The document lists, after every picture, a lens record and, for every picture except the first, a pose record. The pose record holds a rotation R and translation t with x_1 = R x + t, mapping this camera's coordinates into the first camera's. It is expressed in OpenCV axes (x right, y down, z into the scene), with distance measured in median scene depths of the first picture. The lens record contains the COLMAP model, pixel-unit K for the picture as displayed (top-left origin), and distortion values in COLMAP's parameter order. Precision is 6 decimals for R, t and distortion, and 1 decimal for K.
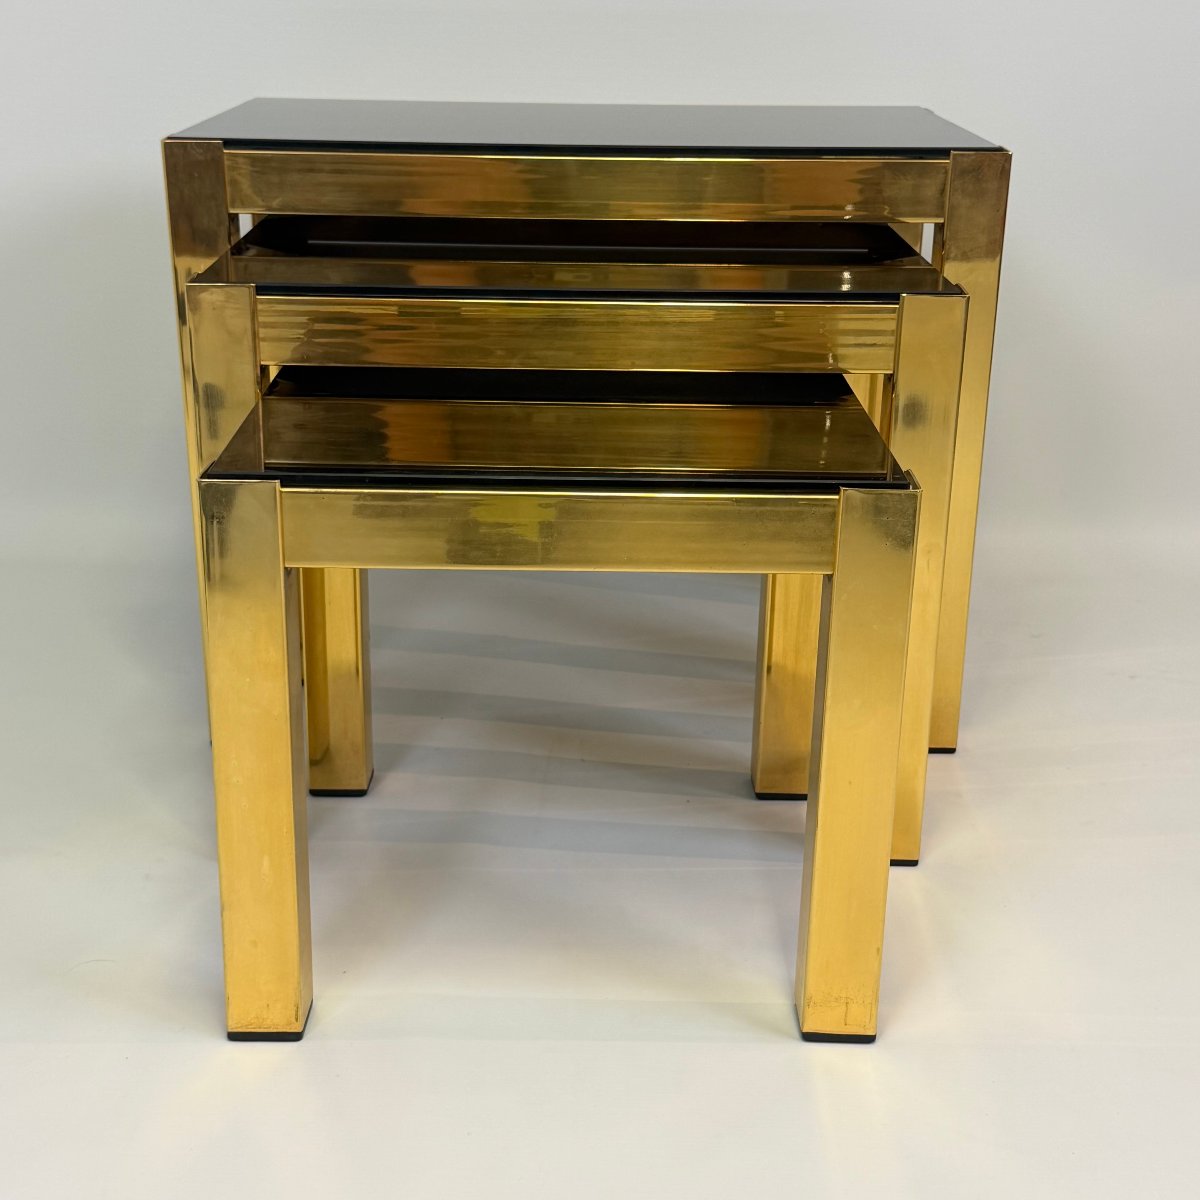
lens RADIAL K [[1893.3, 0, 602.5], [0, 1893.3, 598.6], [0, 0, 1]] dist [0.037926, 0.000000]
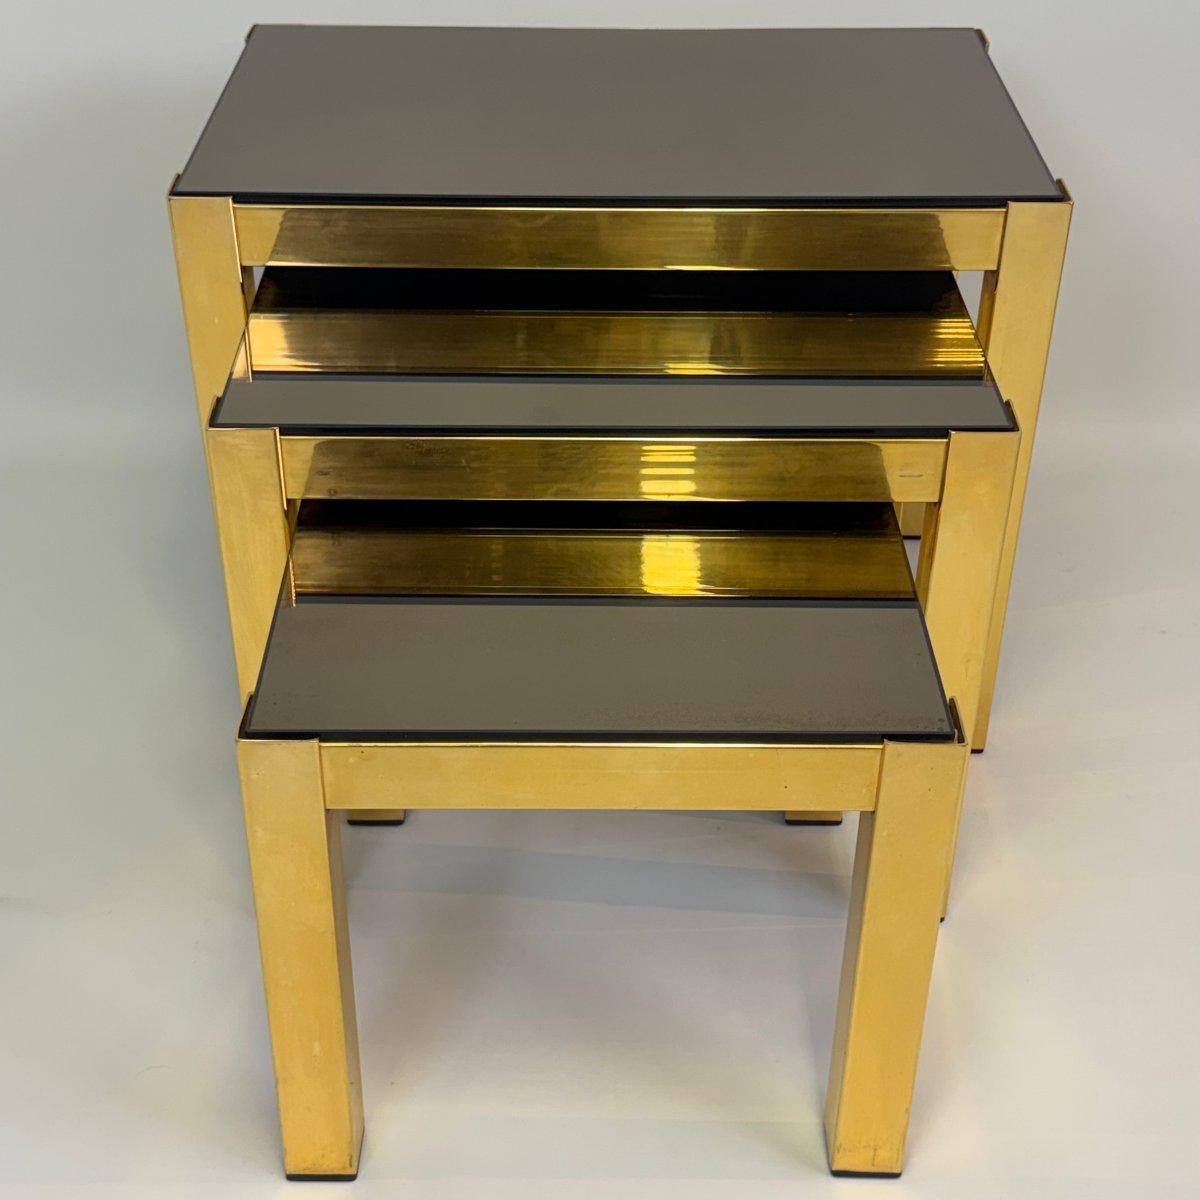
lens RADIAL K [[1893.3, 0, 598.7], [0, 1893.3, 605.1], [0, 0, 1]] dist [0.037926, 0.000000]
pose [[0.999941, -0.003673, -0.010180, -0.011321], [0.005898, 0.973639, 0.228018, -0.303547], [0.009074, -0.228065, 0.973604, 0.044684]]
